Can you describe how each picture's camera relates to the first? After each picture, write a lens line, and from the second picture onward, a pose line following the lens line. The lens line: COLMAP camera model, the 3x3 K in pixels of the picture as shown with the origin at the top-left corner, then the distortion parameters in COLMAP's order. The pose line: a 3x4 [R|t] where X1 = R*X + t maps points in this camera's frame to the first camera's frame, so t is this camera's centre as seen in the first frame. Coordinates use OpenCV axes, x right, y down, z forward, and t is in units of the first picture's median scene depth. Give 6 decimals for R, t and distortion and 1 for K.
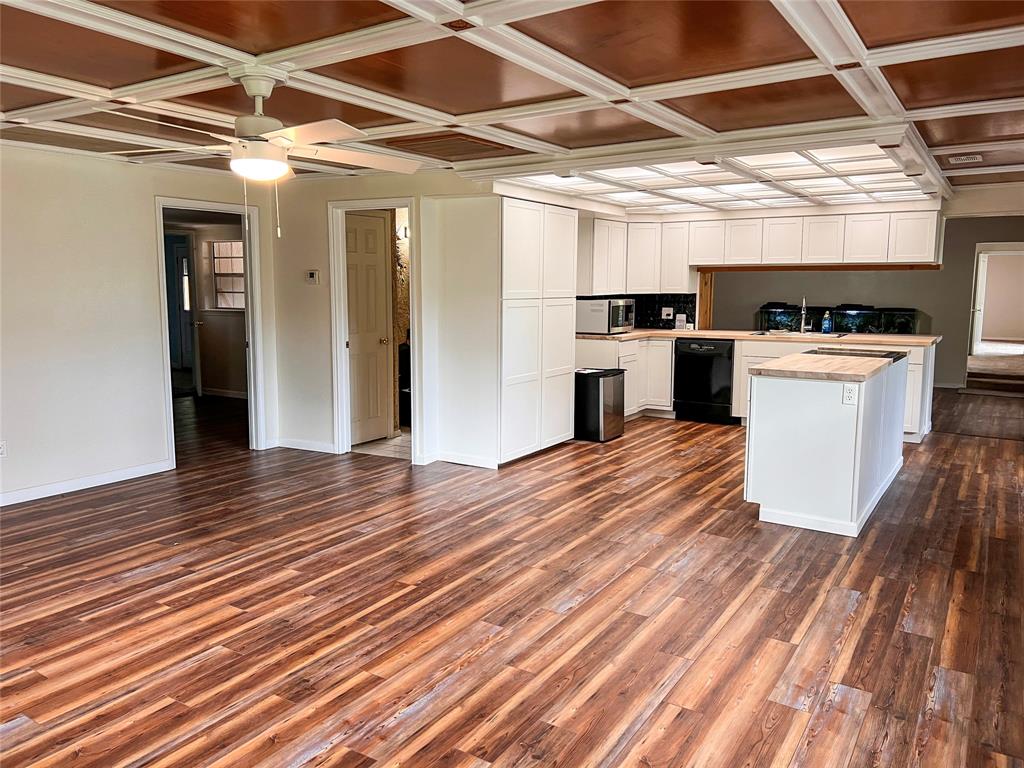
lens RADIAL K [[780.9, 0, 504.0], [0, 780.9, 380.1], [0, 0, 1]] dist [0.057019, -0.051061]
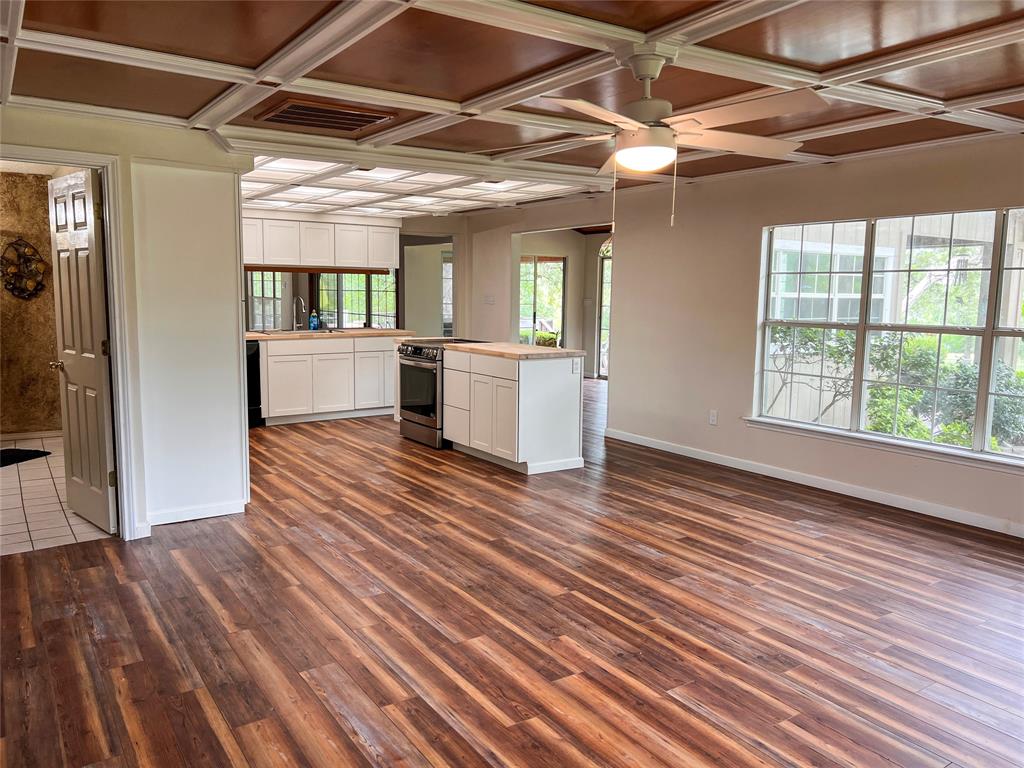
lens RADIAL K [[780.9, 0, 512.6], [0, 780.9, 382.6], [0, 0, 1]] dist [0.057019, -0.051061]
pose [[0.388140, -0.109576, 0.915063, -1.015735], [0.107602, 0.991504, 0.073088, -0.075949], [-0.915297, 0.070094, 0.396633, 0.665318]]
